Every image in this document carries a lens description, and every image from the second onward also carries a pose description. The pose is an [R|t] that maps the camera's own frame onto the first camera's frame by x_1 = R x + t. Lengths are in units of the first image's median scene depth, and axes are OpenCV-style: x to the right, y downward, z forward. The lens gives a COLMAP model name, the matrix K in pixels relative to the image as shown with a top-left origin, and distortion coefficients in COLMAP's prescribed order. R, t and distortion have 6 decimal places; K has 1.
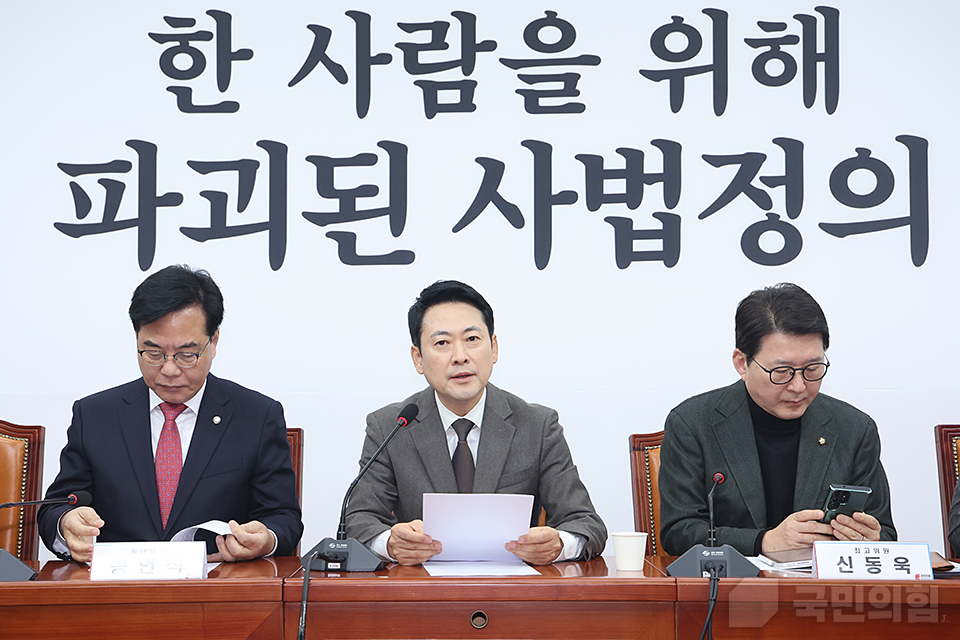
lens RADIAL K [[1697.2, 0, 449.4], [0, 1697.2, 301.2], [0, 0, 1]] dist [0.257092, 0.000000]
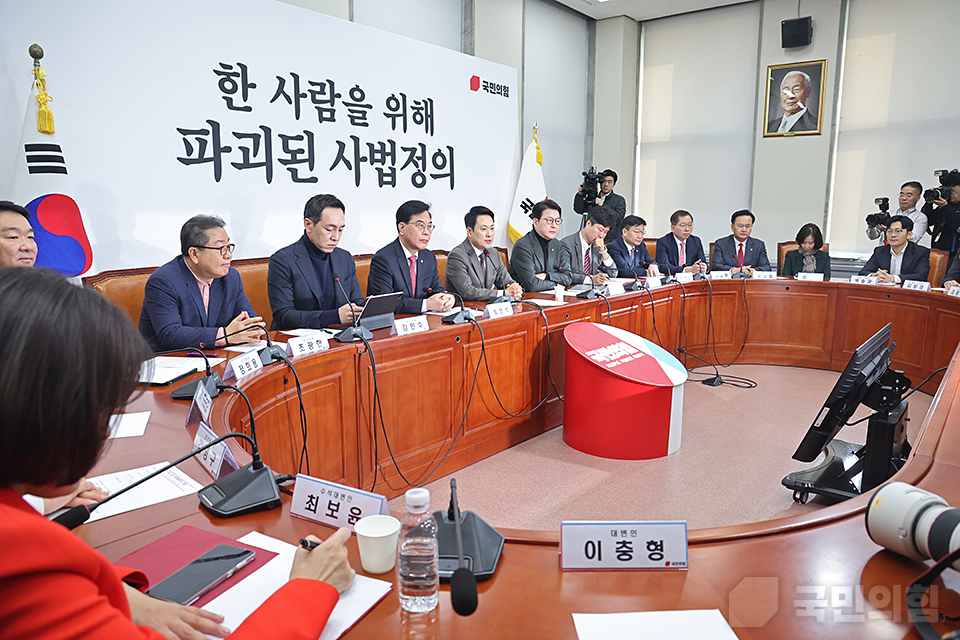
lens RADIAL K [[679.0, 0, 512.0], [0, 679.0, 320.1], [0, 0, 1]] dist [-0.070242, 0.047187]
pose [[0.601960, -0.120275, 0.789417, -0.642804], [-0.033420, 0.983931, 0.175395, -0.006891], [-0.797827, -0.131963, 0.588267, 0.174856]]
